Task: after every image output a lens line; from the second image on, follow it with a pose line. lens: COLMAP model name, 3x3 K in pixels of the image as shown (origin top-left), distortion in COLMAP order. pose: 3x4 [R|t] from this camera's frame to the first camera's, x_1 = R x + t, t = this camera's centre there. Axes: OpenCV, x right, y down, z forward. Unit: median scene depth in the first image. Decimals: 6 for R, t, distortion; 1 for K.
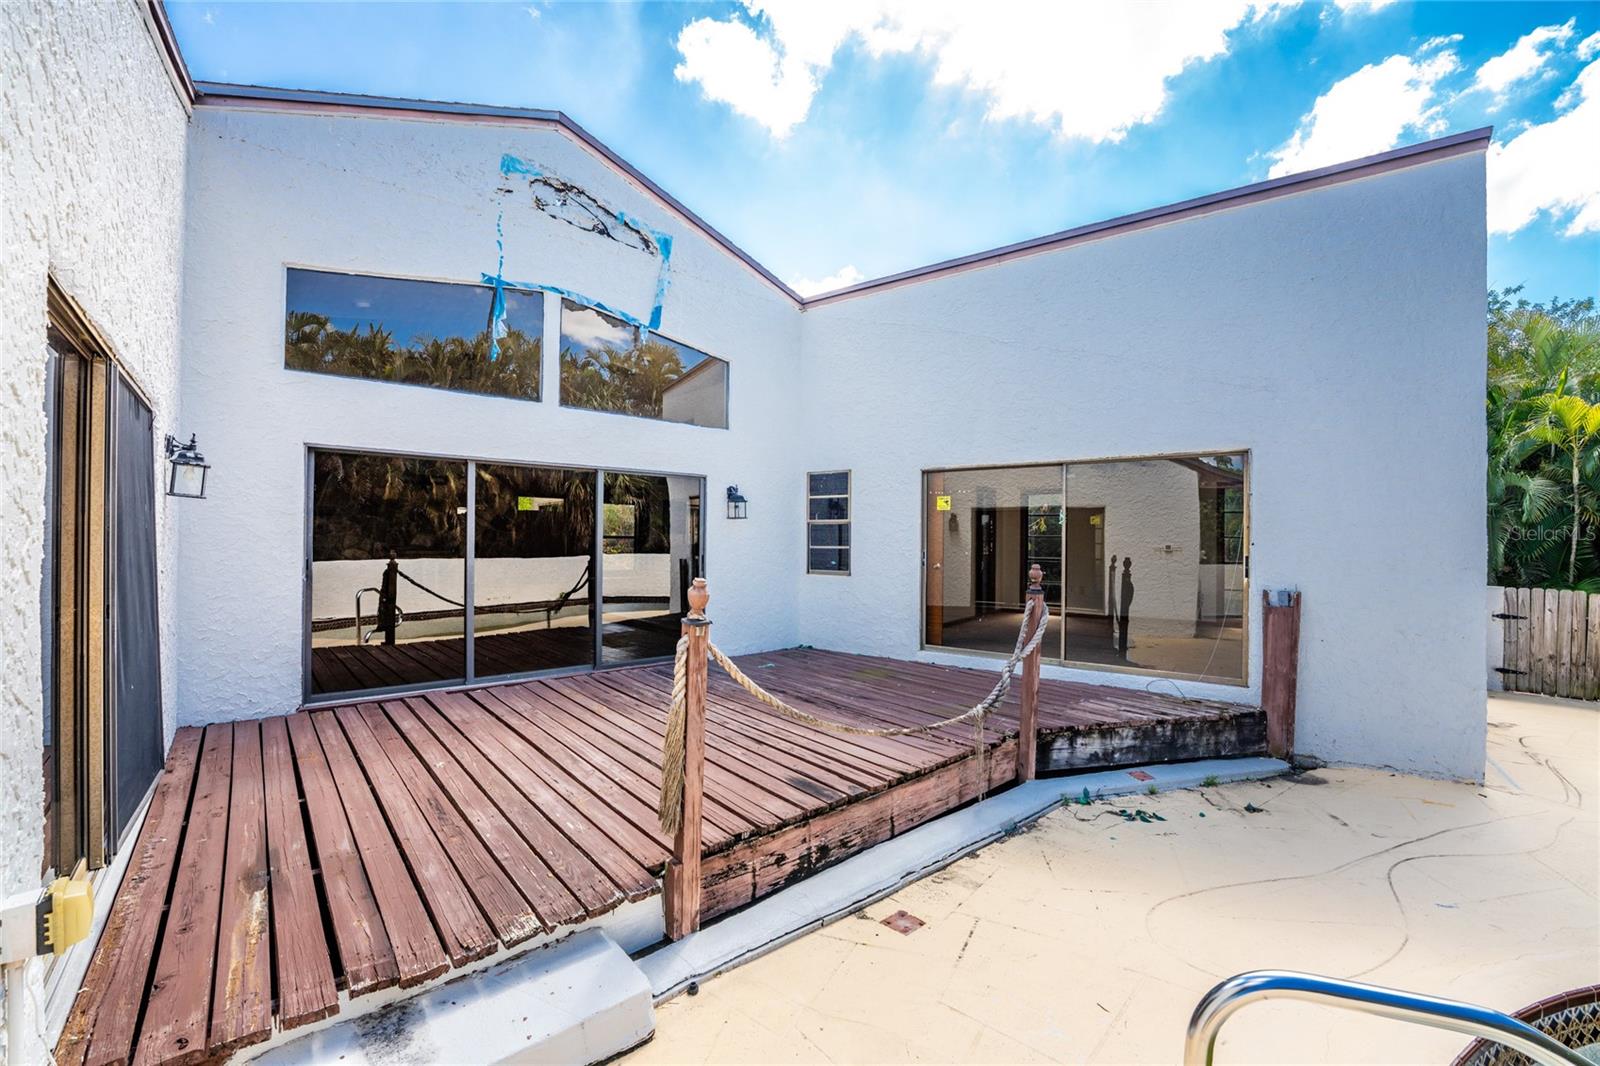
lens RADIAL K [[649.3, 0, 789.6], [0, 649.3, 537.9], [0, 0, 1]] dist [-0.016580, -0.000065]
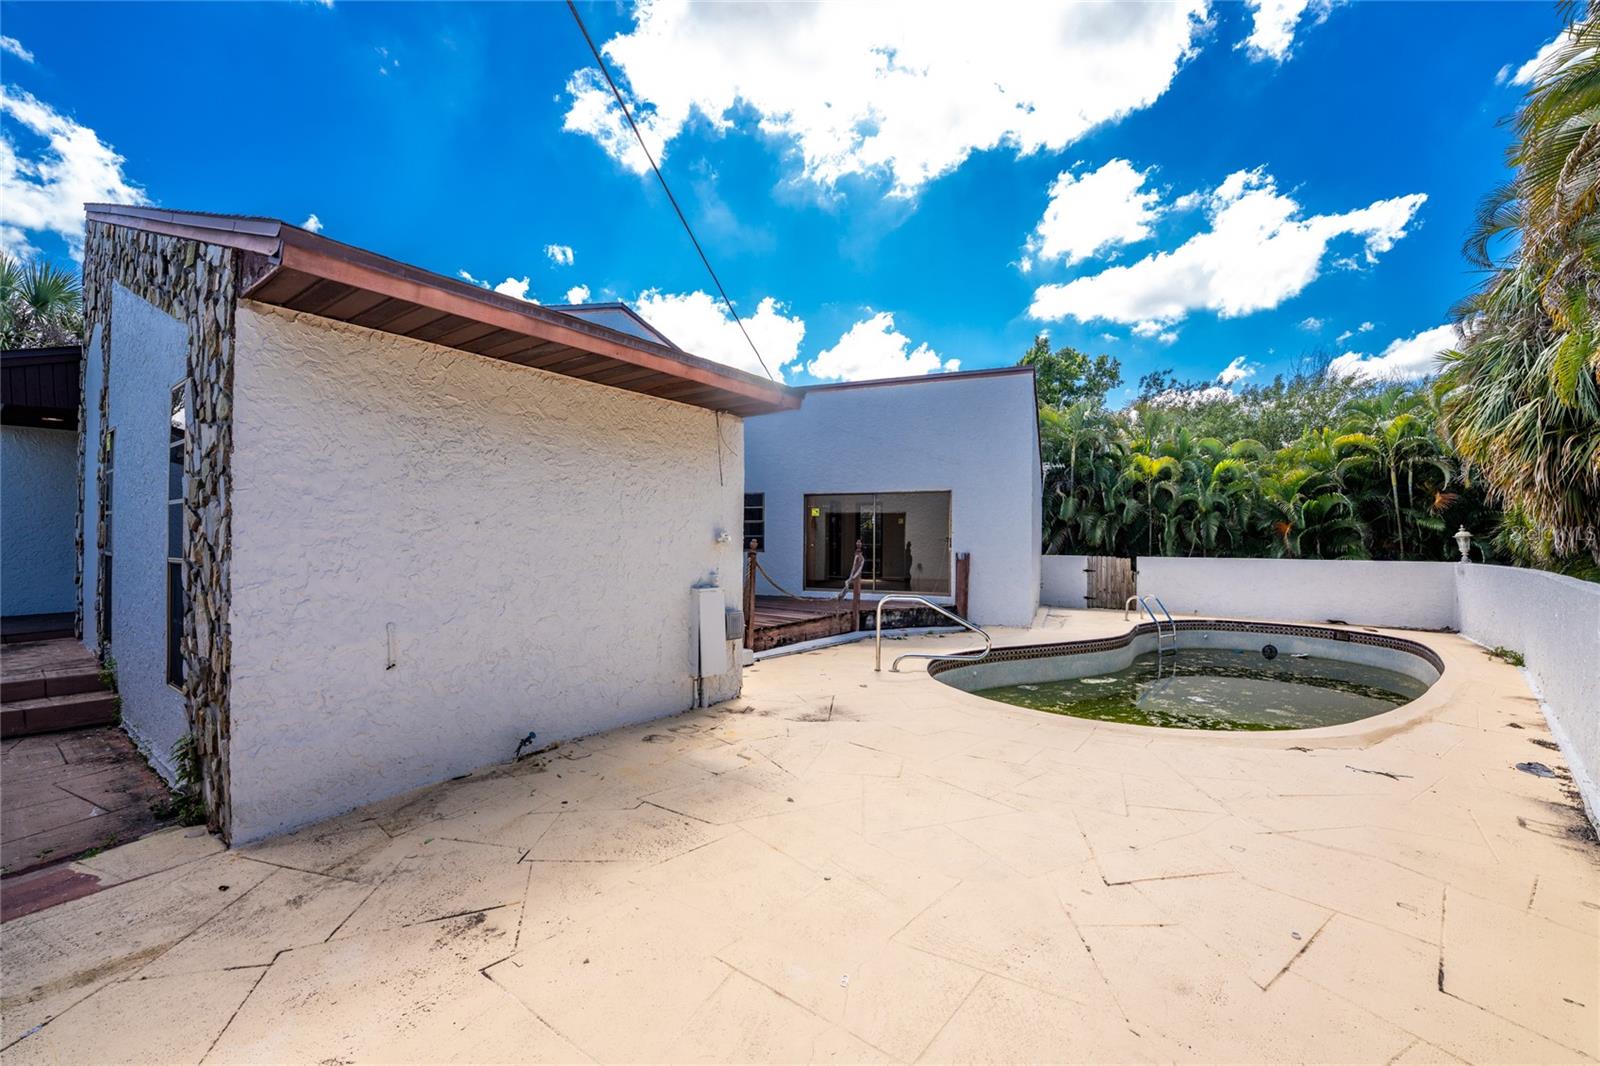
lens RADIAL K [[656.2, 0, 781.5], [0, 656.2, 523.8], [0, 0, 1]] dist [-0.025601, 0.000159]
pose [[0.975233, 0.004583, 0.221133, -0.332338], [0.000147, 0.999772, -0.021368, 0.026356], [-0.221180, 0.020871, 0.975010, -0.995183]]
